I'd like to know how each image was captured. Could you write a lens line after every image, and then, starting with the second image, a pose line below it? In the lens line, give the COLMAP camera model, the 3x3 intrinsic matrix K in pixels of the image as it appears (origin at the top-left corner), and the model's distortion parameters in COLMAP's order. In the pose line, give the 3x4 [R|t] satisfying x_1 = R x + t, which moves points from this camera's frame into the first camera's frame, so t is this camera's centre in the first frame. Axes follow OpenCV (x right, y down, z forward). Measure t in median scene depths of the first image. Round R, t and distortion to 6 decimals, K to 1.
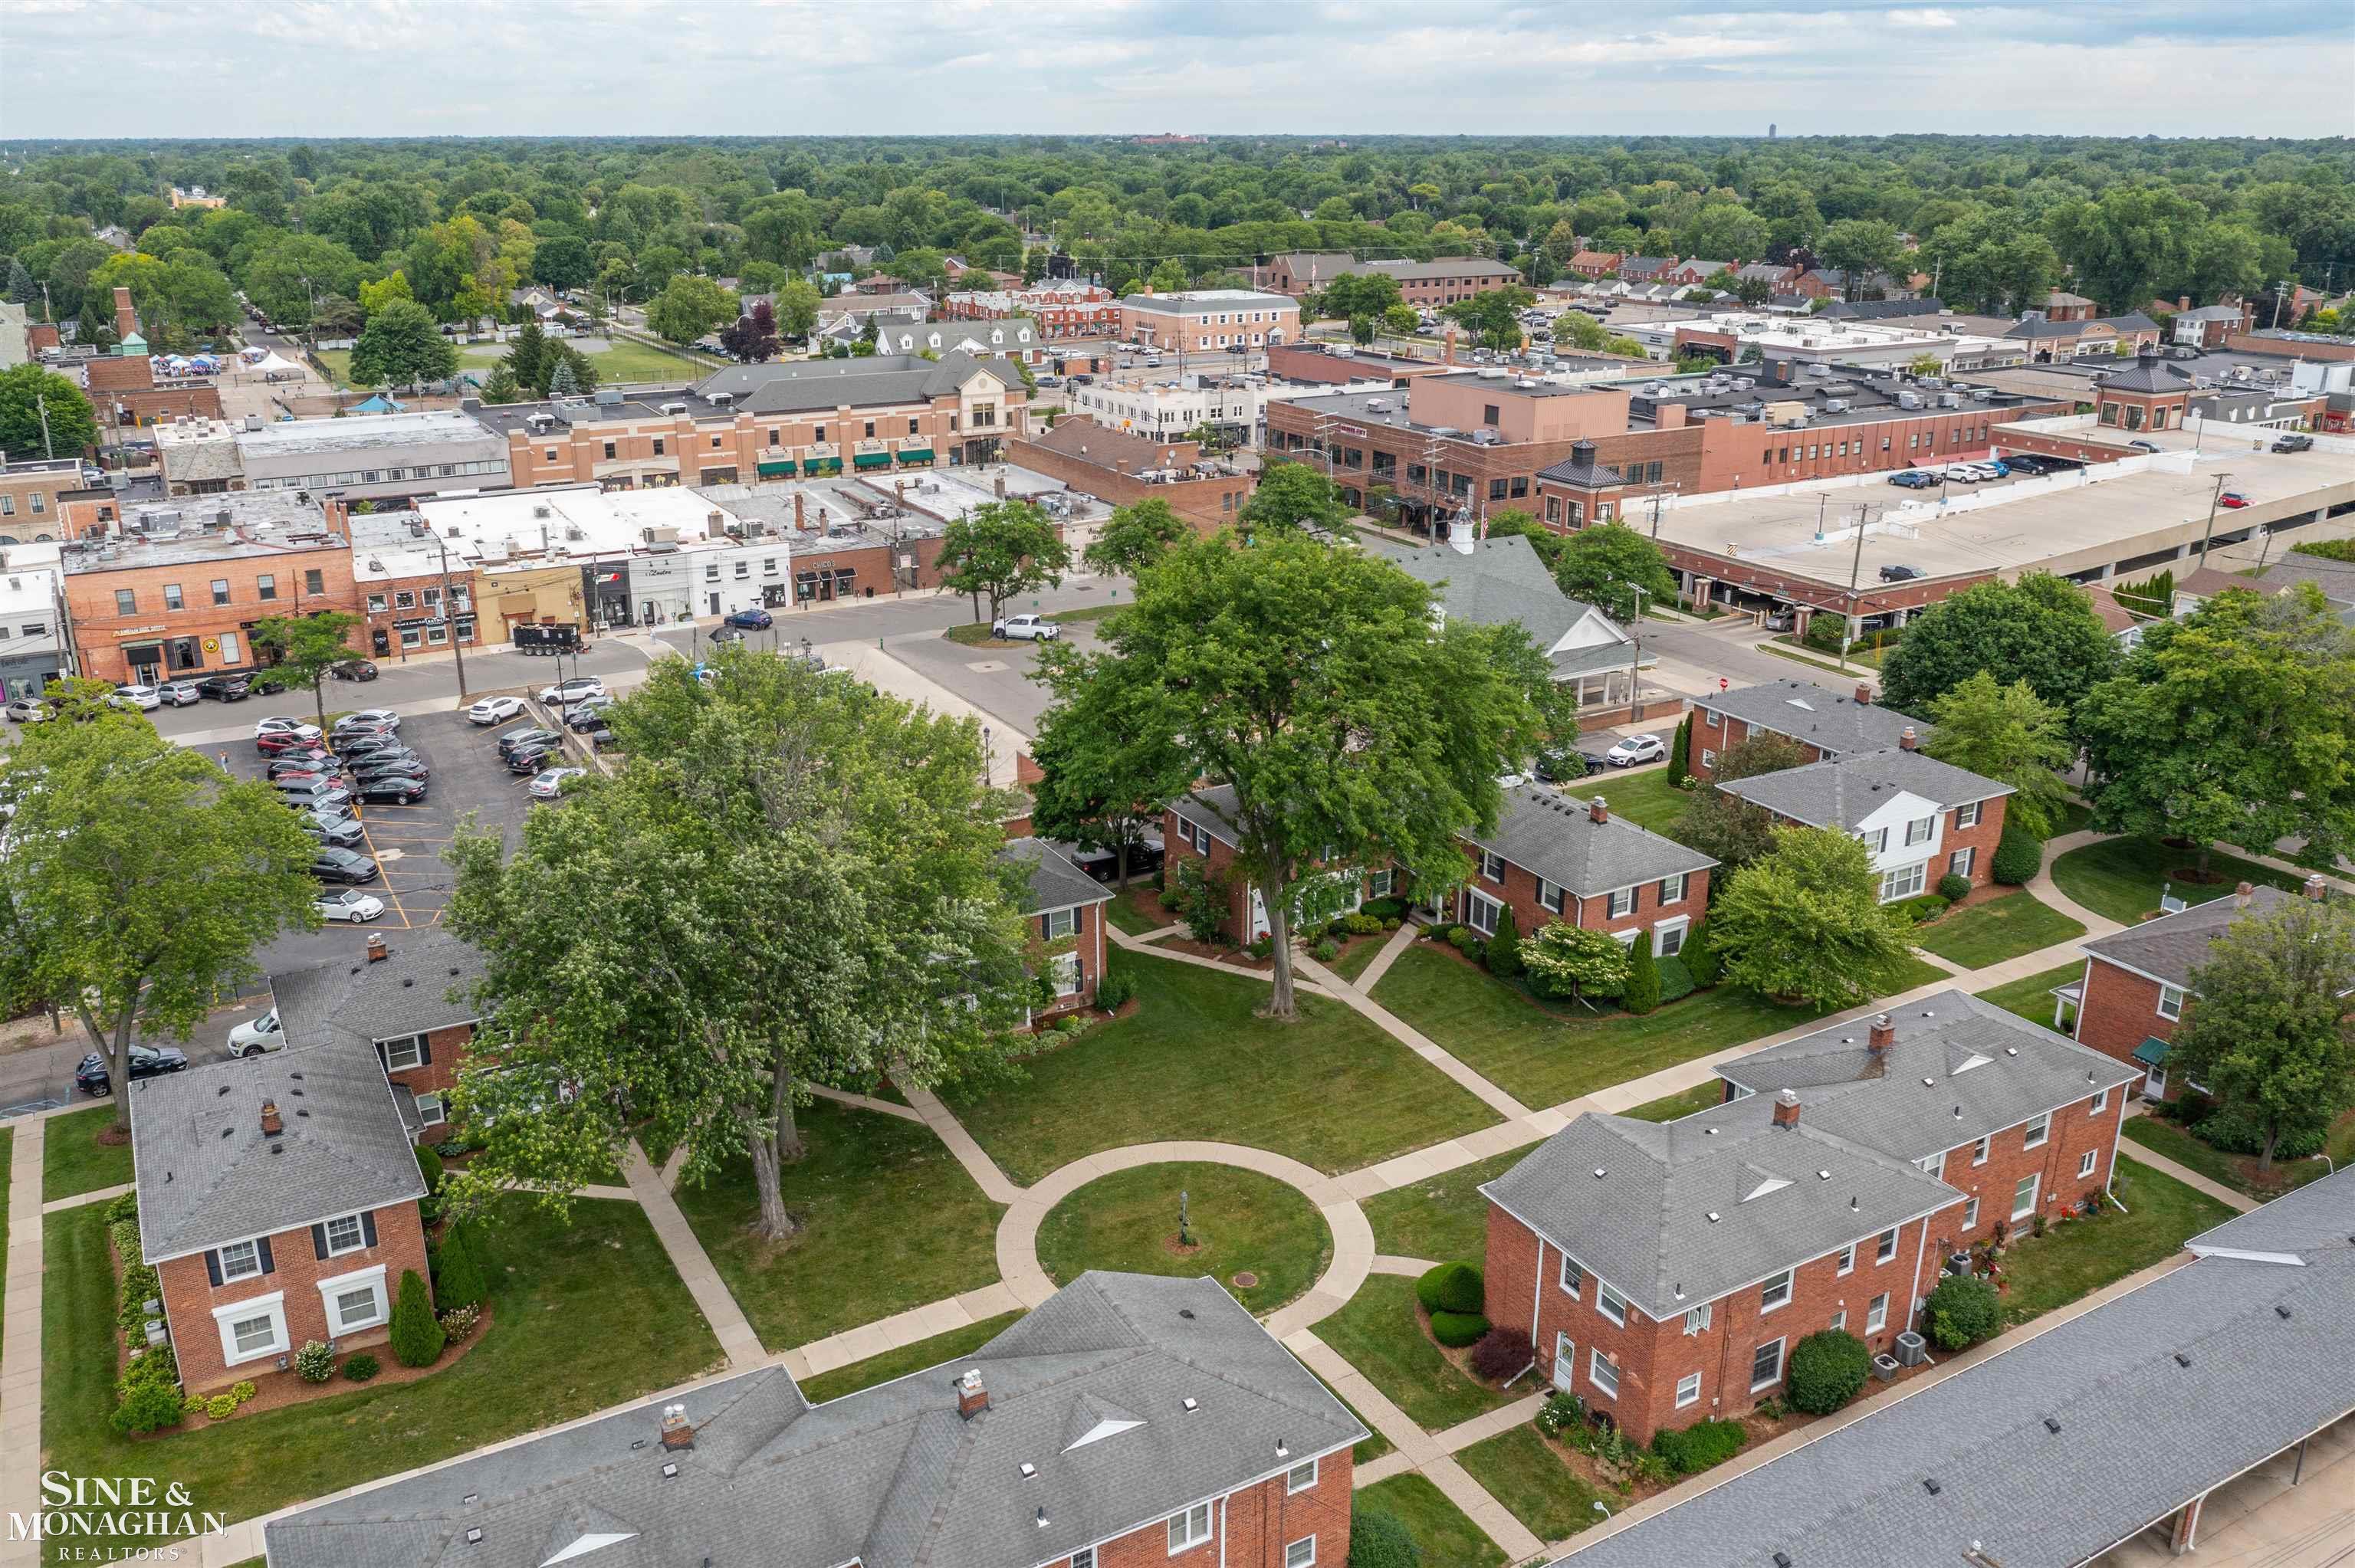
lens RADIAL K [[1876.8, 0, 1151.4], [0, 1876.8, 796.1], [0, 0, 1]] dist [-0.024513, 0.000588]
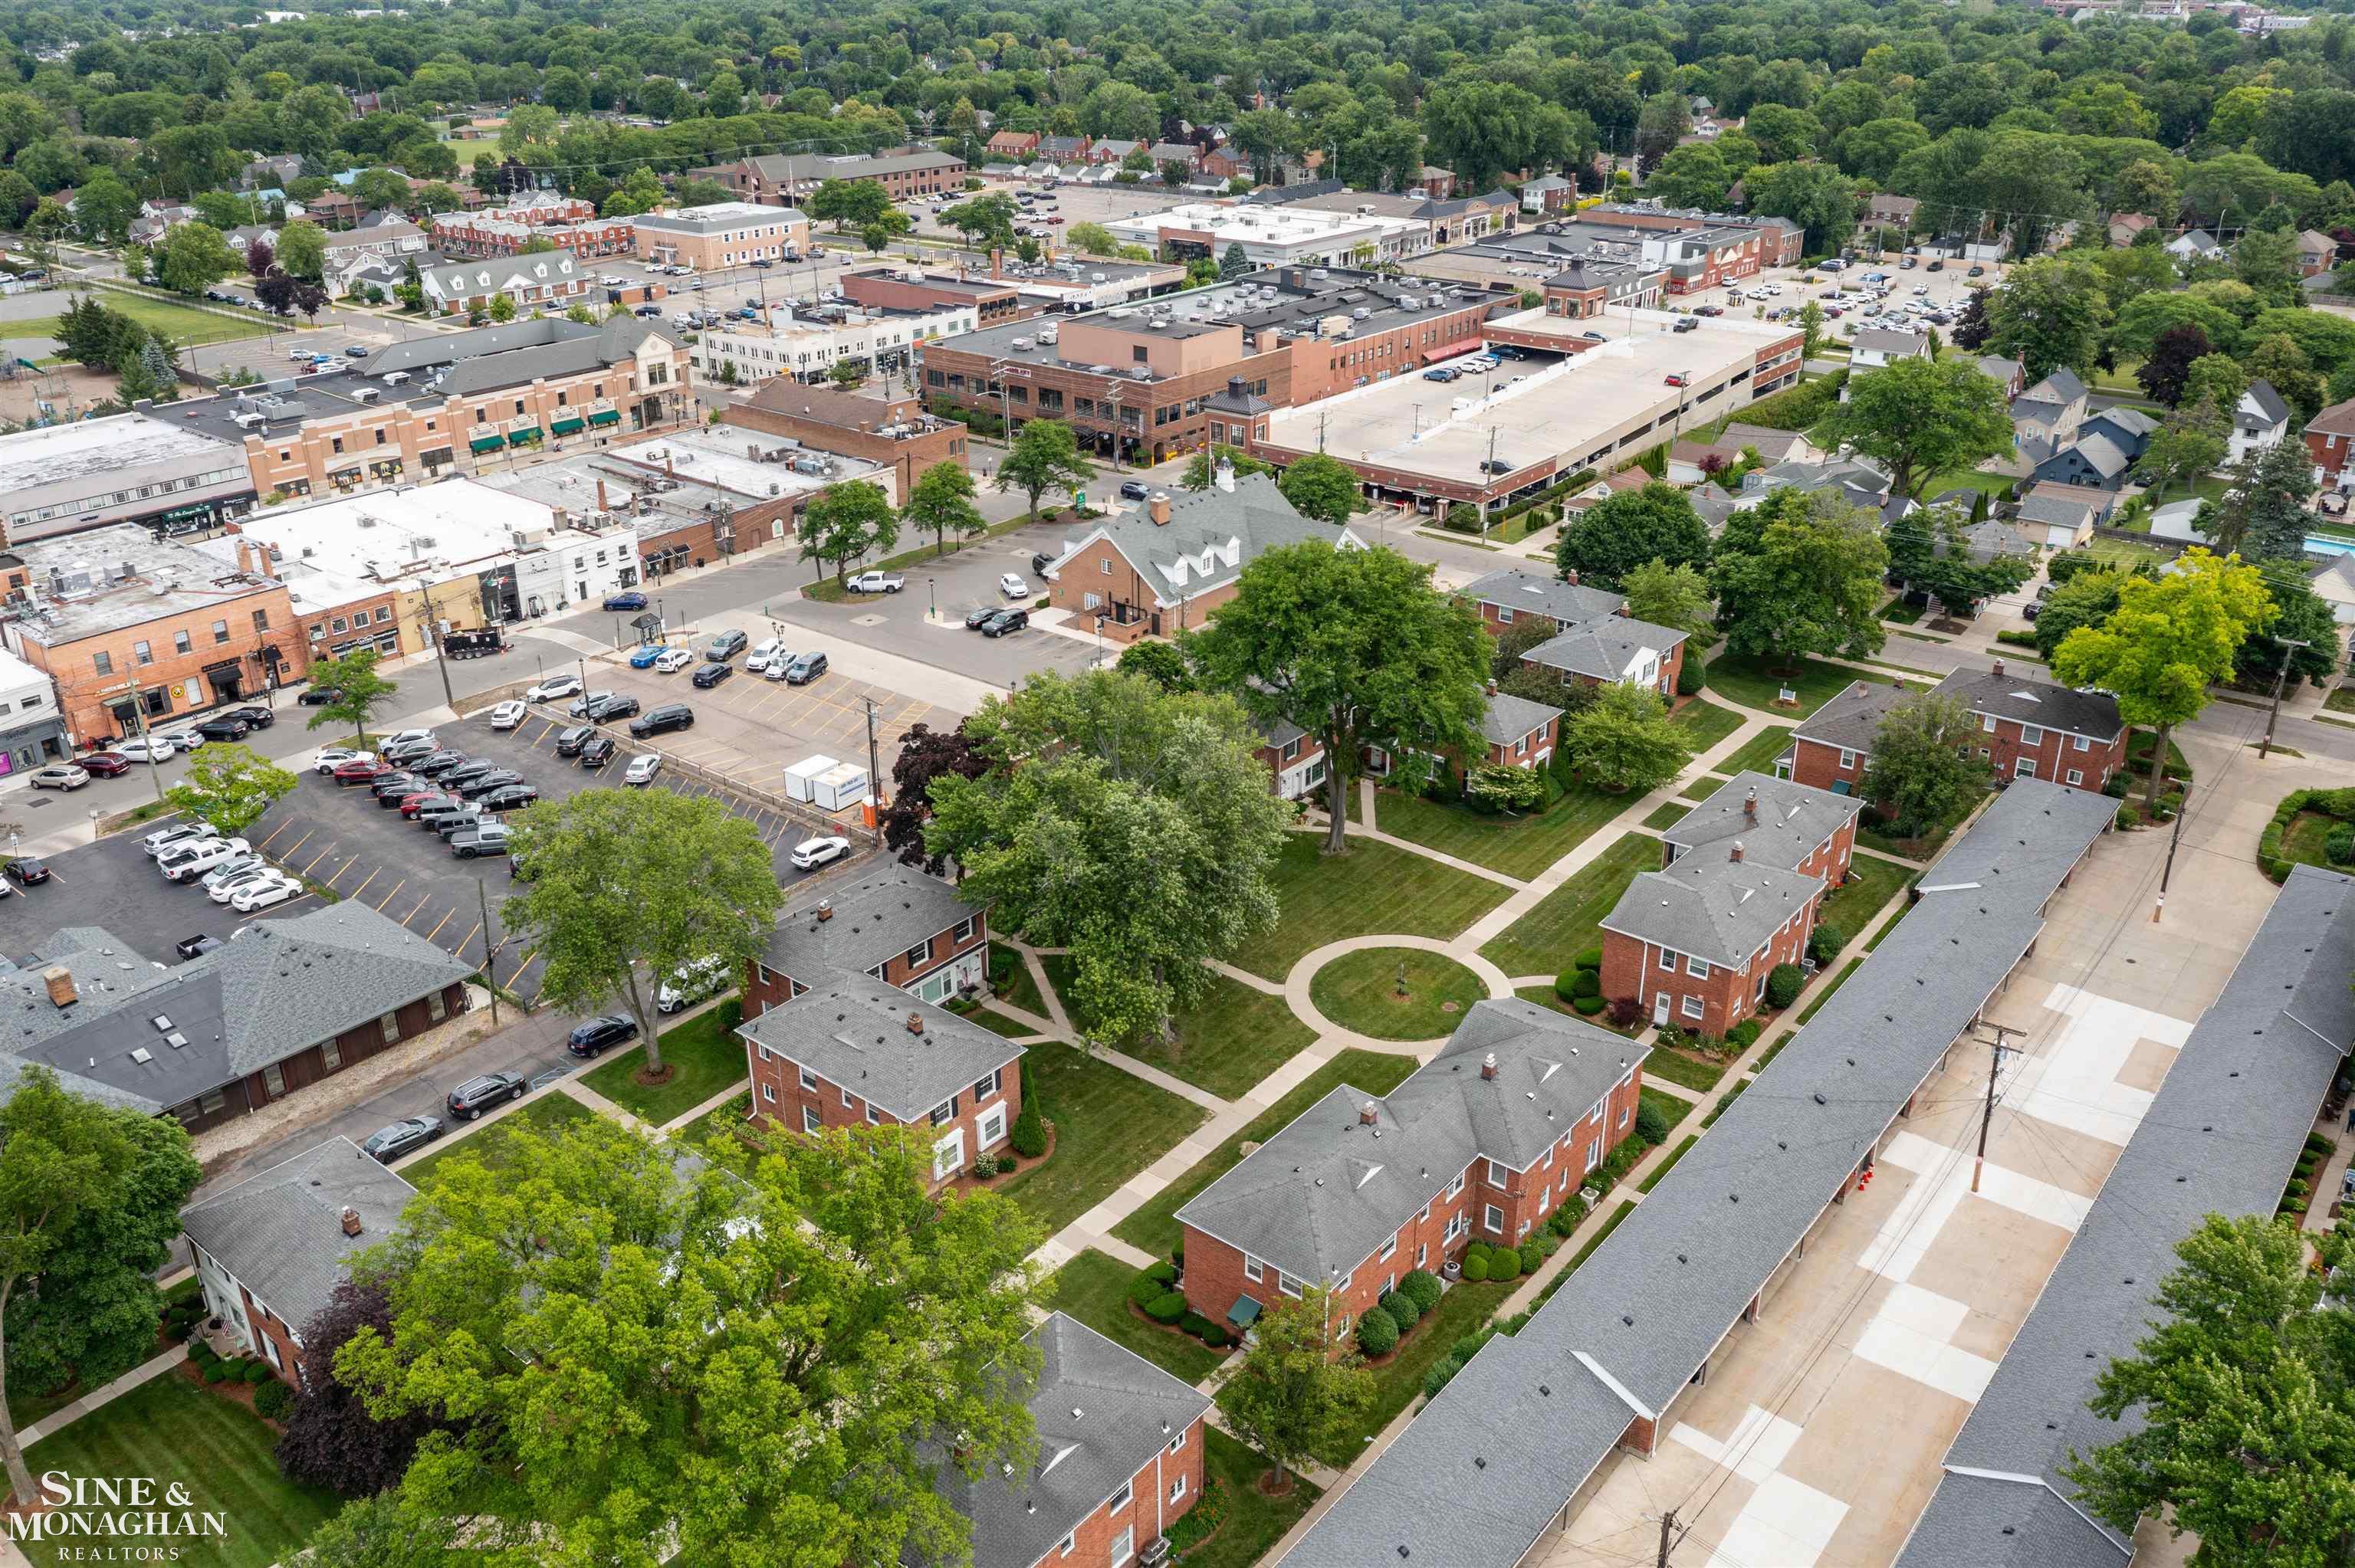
lens RADIAL K [[1876.8, 0, 1155.6], [0, 1876.8, 789.8], [0, 0, 1]] dist [-0.024513, 0.000588]
pose [[0.929600, -0.155392, 0.334211, -0.316267], [0.125639, 0.986069, 0.109011, -0.065038], [-0.346494, -0.059347, 0.936173, -0.203063]]
